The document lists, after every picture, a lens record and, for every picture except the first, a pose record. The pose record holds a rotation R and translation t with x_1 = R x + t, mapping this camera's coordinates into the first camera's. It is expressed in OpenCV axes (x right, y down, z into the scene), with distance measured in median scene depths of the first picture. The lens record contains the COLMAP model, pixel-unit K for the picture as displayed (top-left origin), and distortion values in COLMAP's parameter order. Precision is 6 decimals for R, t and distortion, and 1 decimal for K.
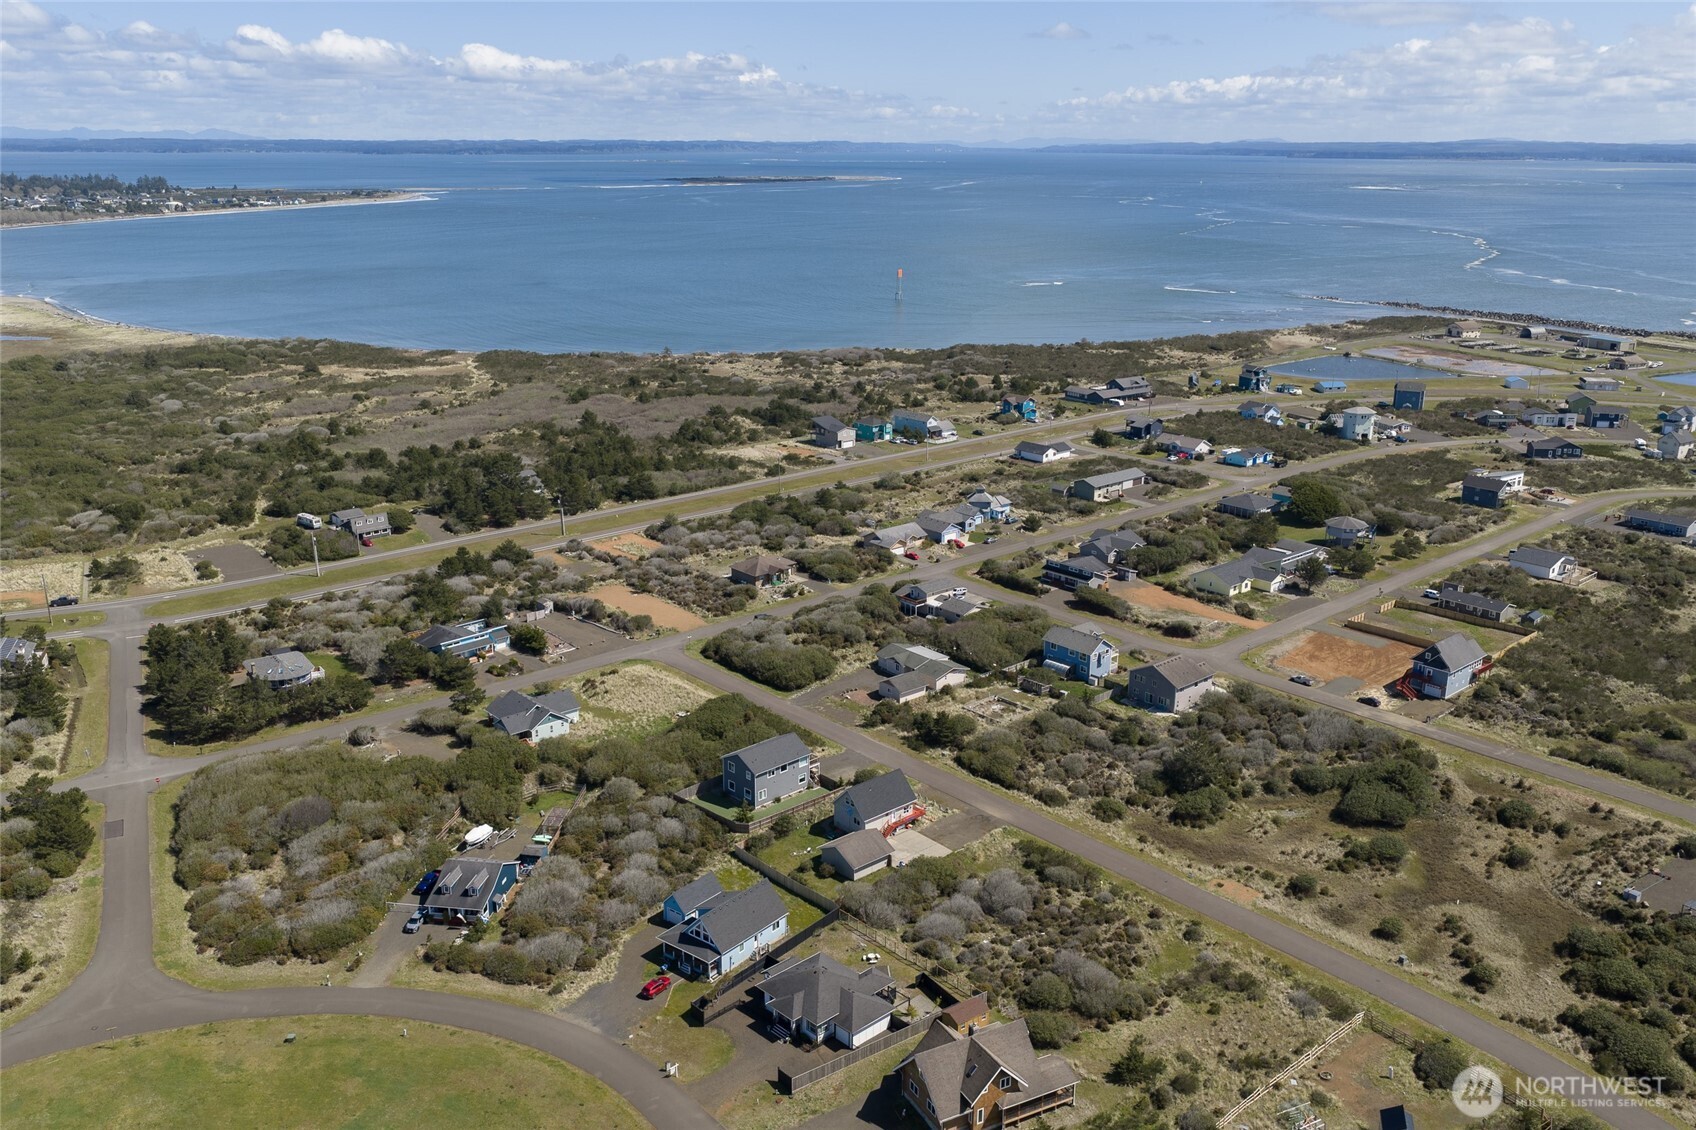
lens RADIAL K [[1396.8, 0, 855.3], [0, 1396.8, 565.4], [0, 0, 1]] dist [0.021630, -0.034137]
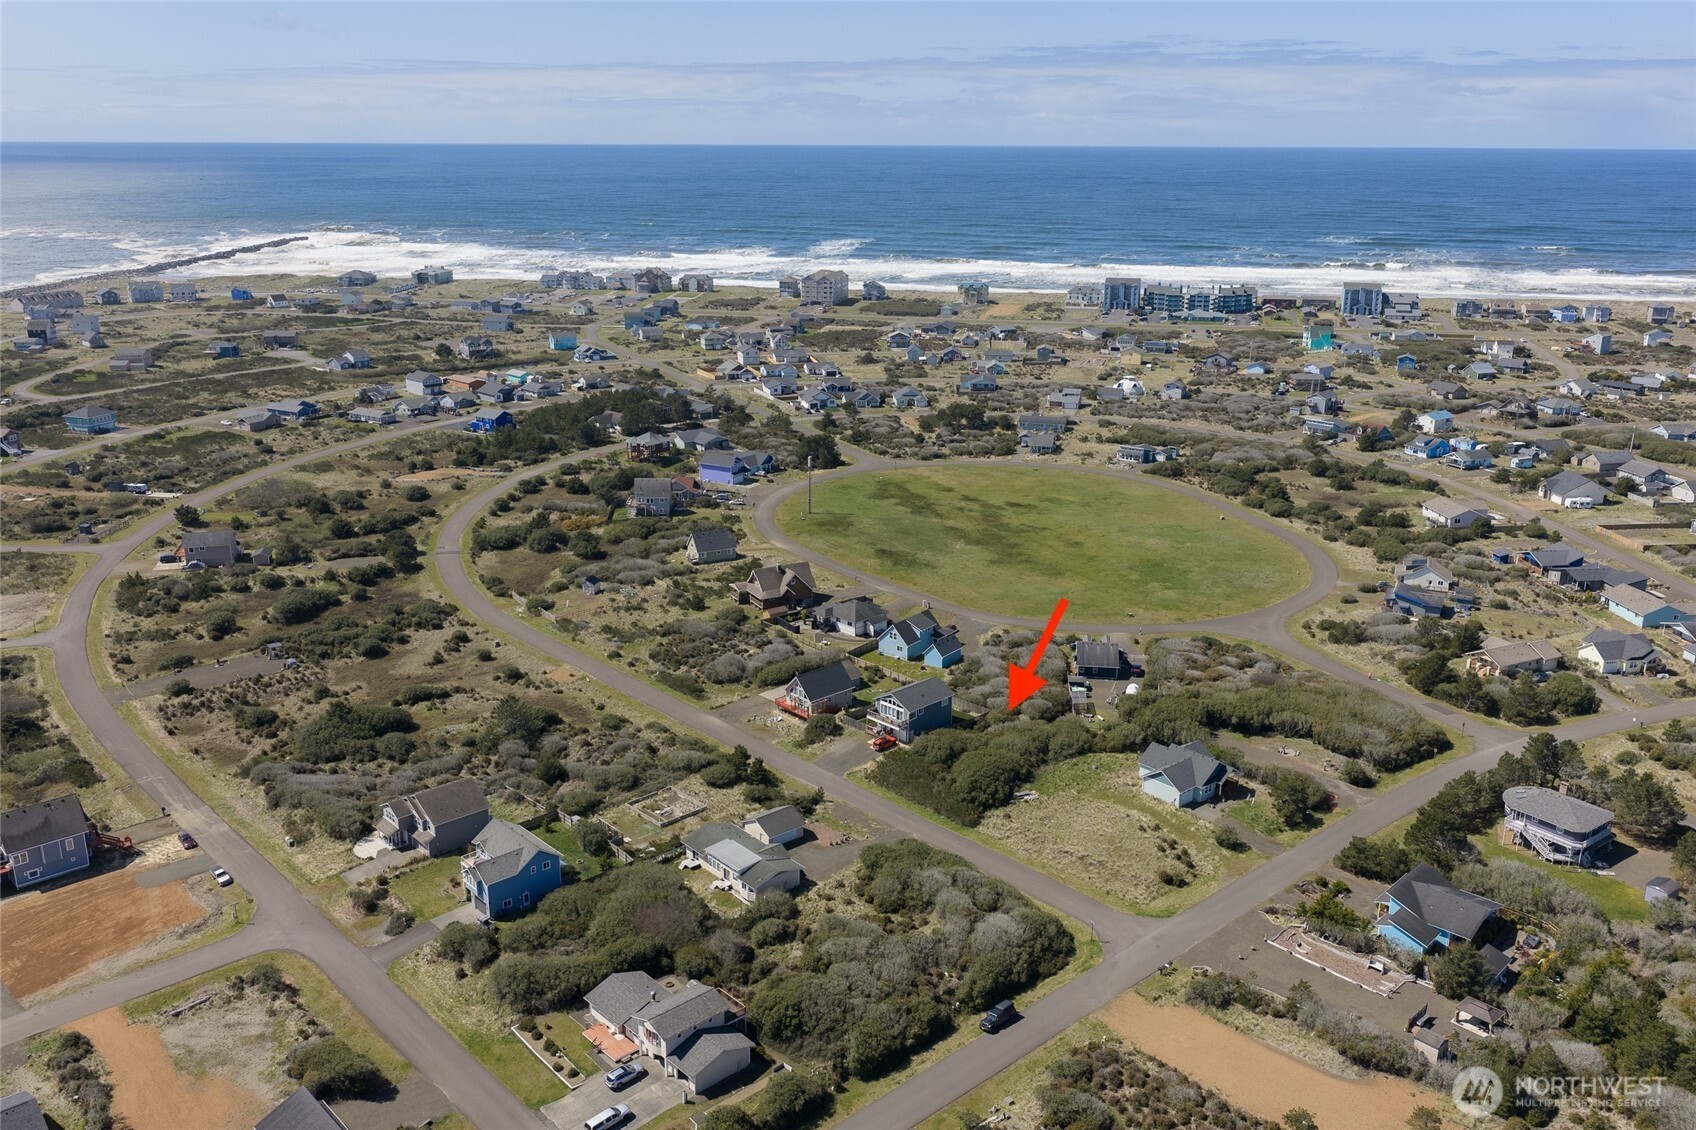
lens RADIAL K [[1396.8, 0, 855.3], [0, 1396.8, 565.4], [0, 0, 1]] dist [0.021630, -0.034137]
pose [[-0.999908, -0.005450, -0.012448, -0.002177], [-0.011438, 0.832157, 0.554422, -0.385383], [0.007337, 0.554513, -0.832142, 1.272000]]
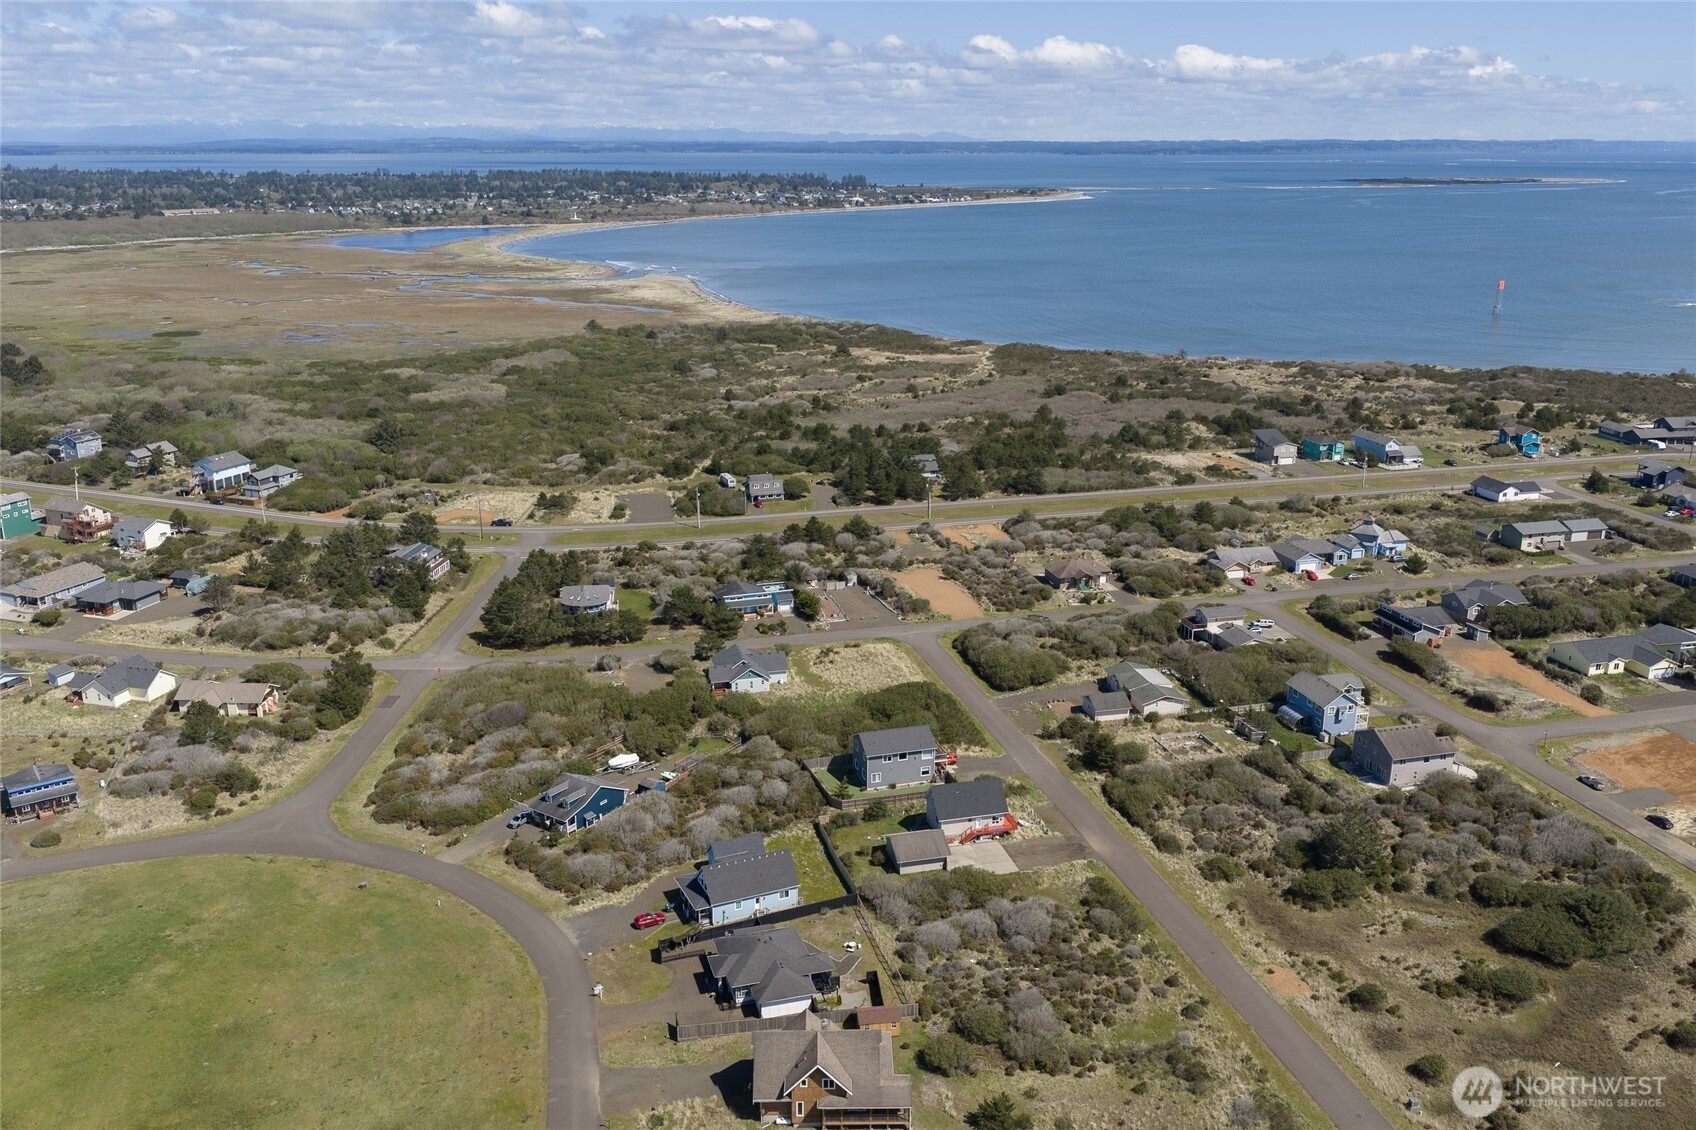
lens RADIAL K [[1396.8, 0, 855.3], [0, 1396.8, 565.4], [0, 0, 1]] dist [0.021630, -0.034137]
pose [[0.890715, 0.127533, -0.436305, 0.230851], [-0.127663, 0.991389, 0.029161, -0.011607], [0.436267, 0.029726, 0.899326, 0.048113]]
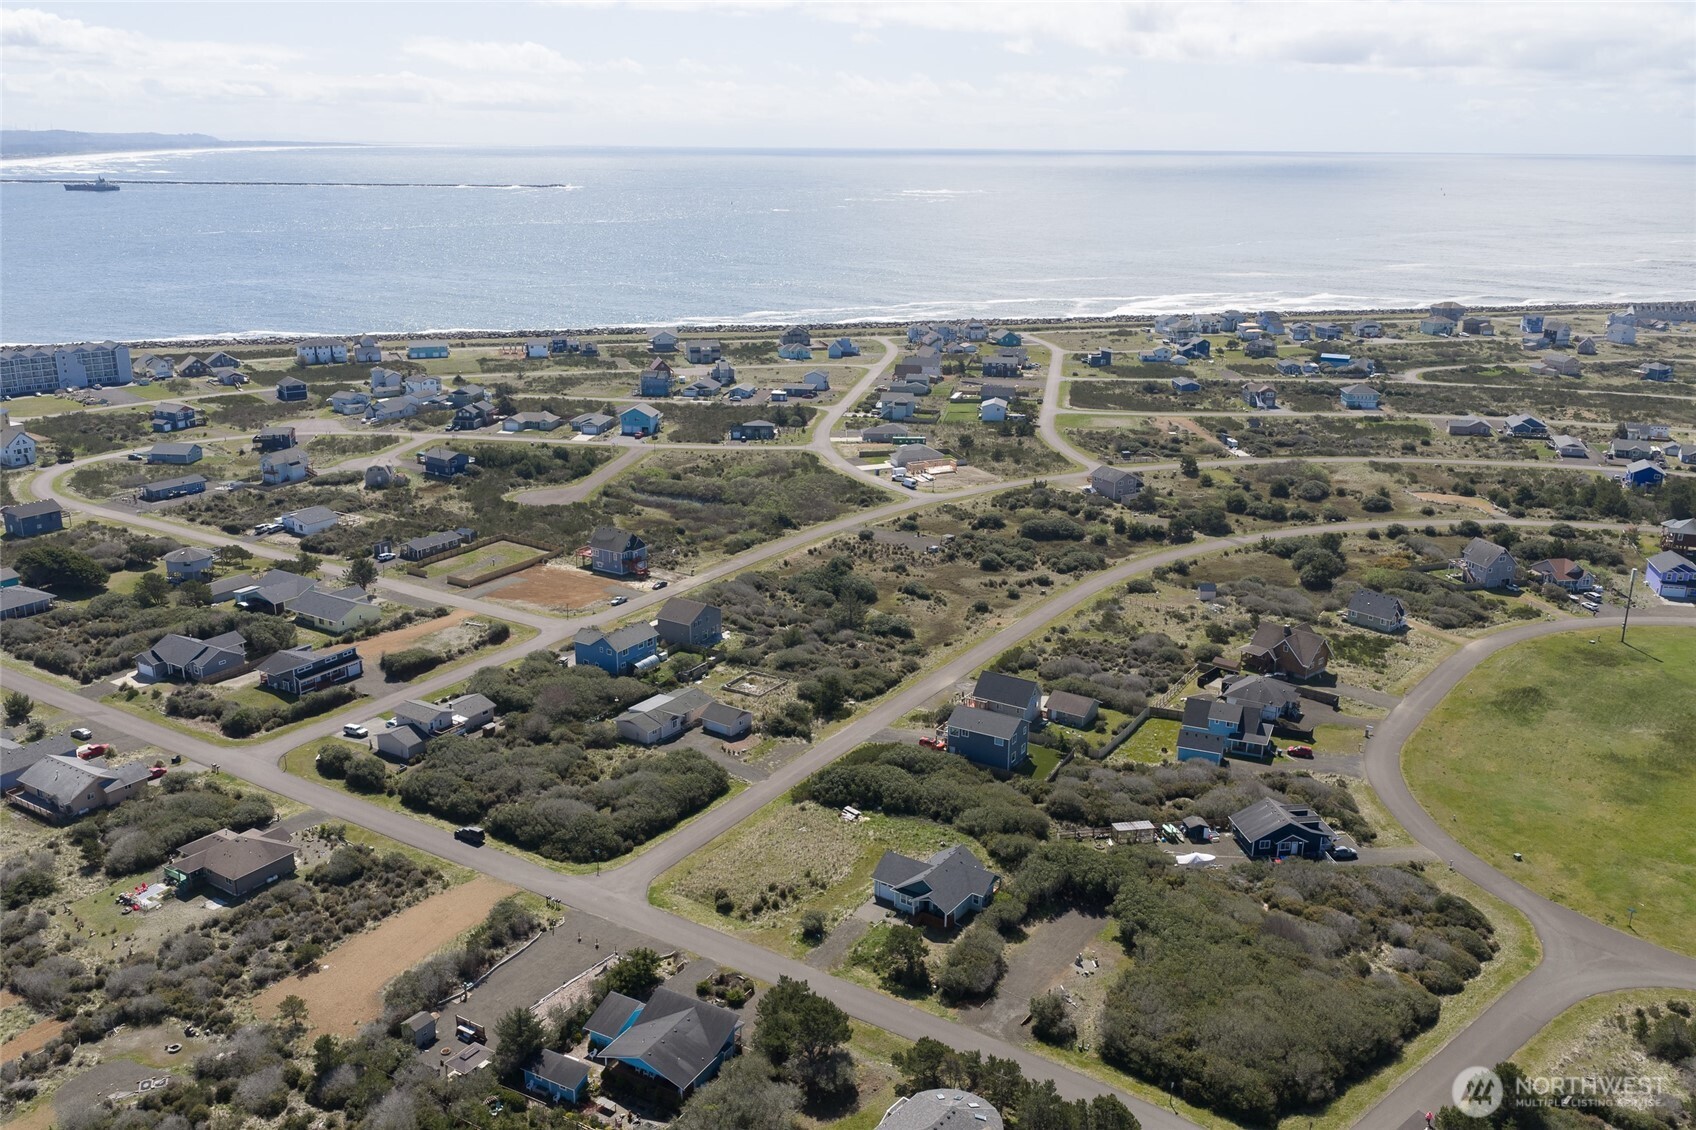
lens RADIAL K [[1396.8, 0, 855.3], [0, 1396.8, 565.4], [0, 0, 1]] dist [0.021630, -0.034137]
pose [[-0.270662, -0.285663, 0.919314, -0.667726], [0.268007, 0.894845, 0.356965, -0.257436], [-0.924616, 0.342999, -0.165641, 0.837763]]
